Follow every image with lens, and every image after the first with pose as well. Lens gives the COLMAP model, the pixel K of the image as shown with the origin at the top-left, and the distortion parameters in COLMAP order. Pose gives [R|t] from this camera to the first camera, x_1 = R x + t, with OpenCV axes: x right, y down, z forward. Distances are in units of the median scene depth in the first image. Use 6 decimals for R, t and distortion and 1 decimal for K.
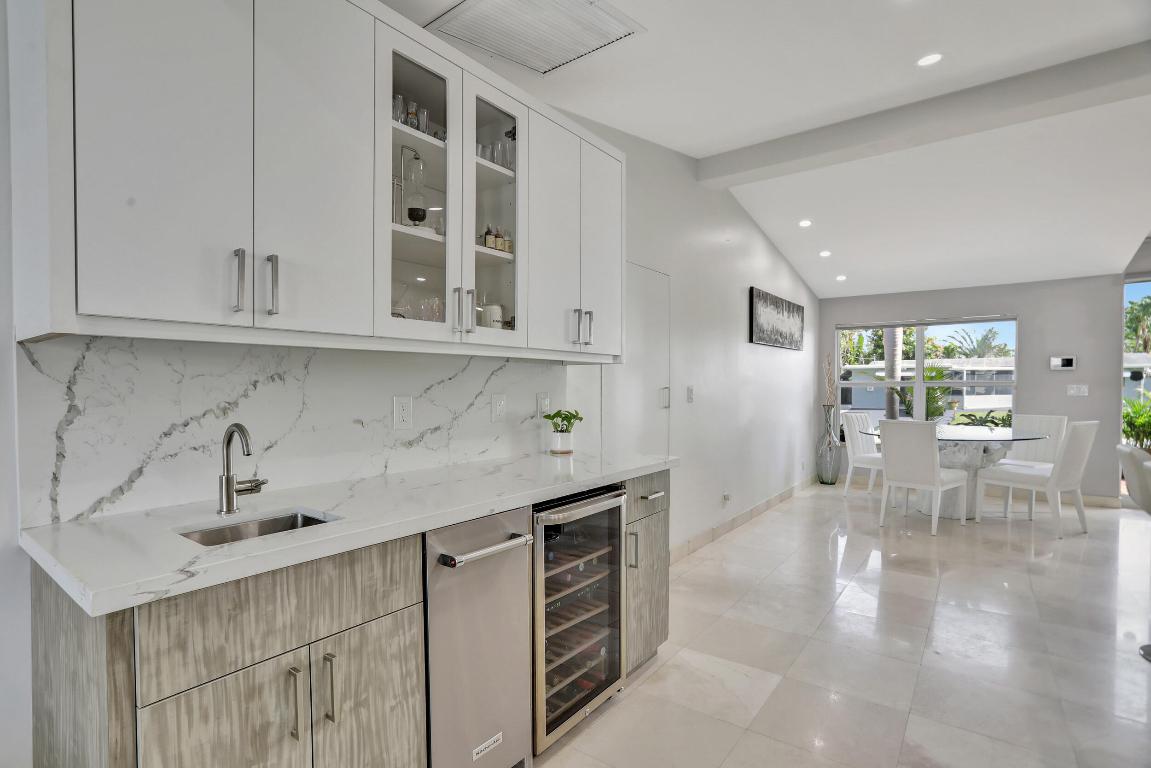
lens RADIAL K [[565.5, 0, 571.9], [0, 565.5, 404.3], [0, 0, 1]] dist [-0.041059, 0.000063]
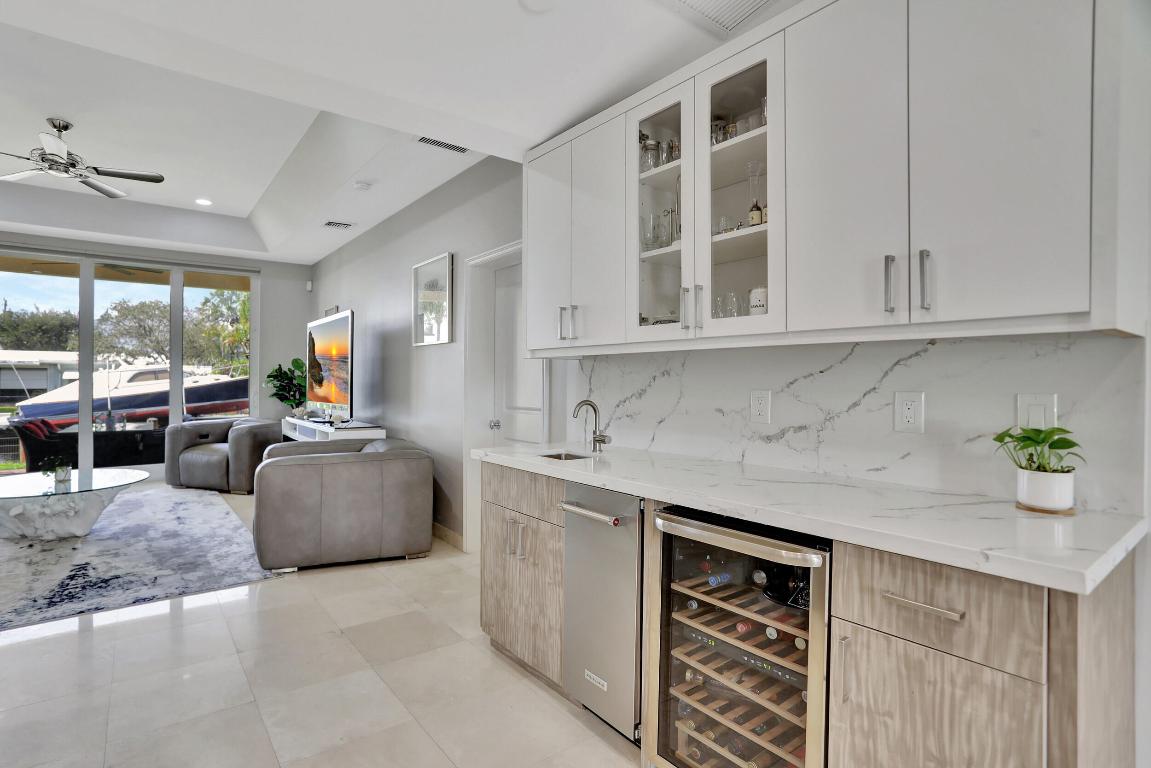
lens RADIAL K [[563.6, 0, 548.1], [0, 563.6, 381.3], [0, 0, 1]] dist [-0.058299, 0.024521]
pose [[-0.289991, 0.007061, -0.957003, 0.751026], [-0.031273, 0.999369, 0.016850, -0.034360], [0.956518, 0.034815, -0.289587, 0.903109]]
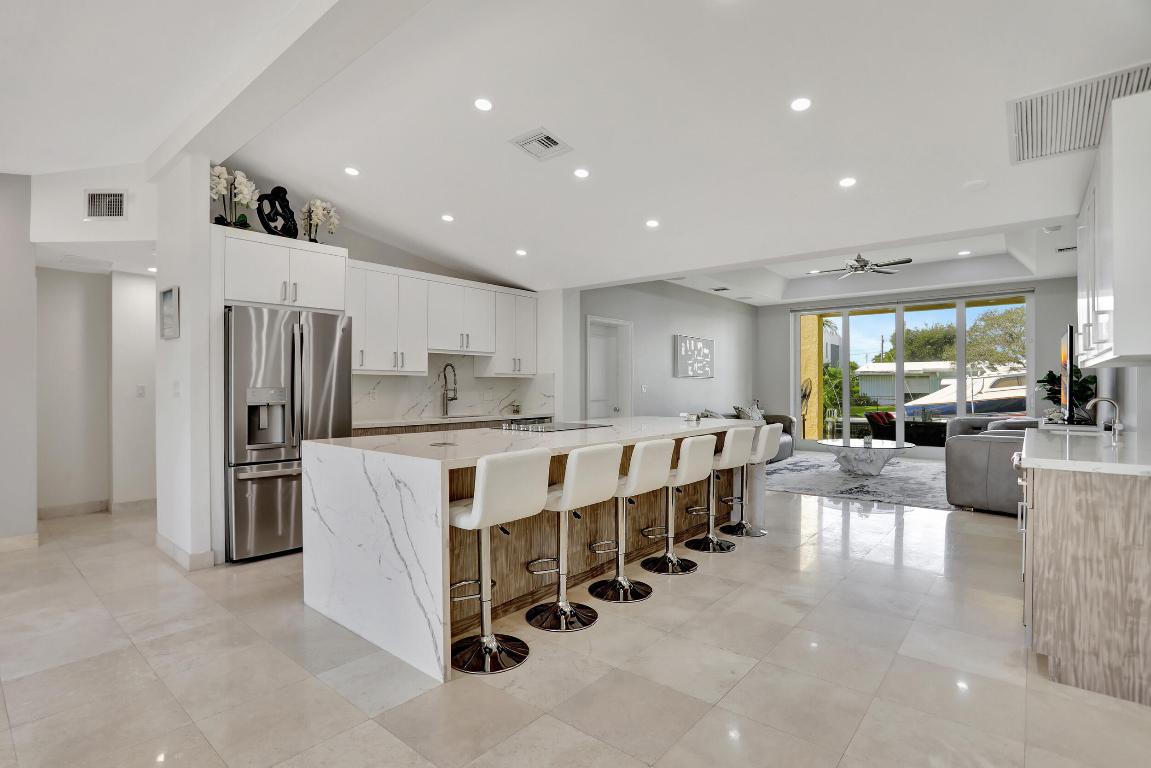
lens RADIAL K [[565.3, 0, 556.8], [0, 565.3, 390.1], [0, 0, 1]] dist [-0.068618, 0.032050]
pose [[-0.996682, 0.010191, 0.080759, 1.055315], [0.013227, 0.999223, 0.037141, -0.077632], [-0.080318, 0.038086, -0.996041, 2.336398]]
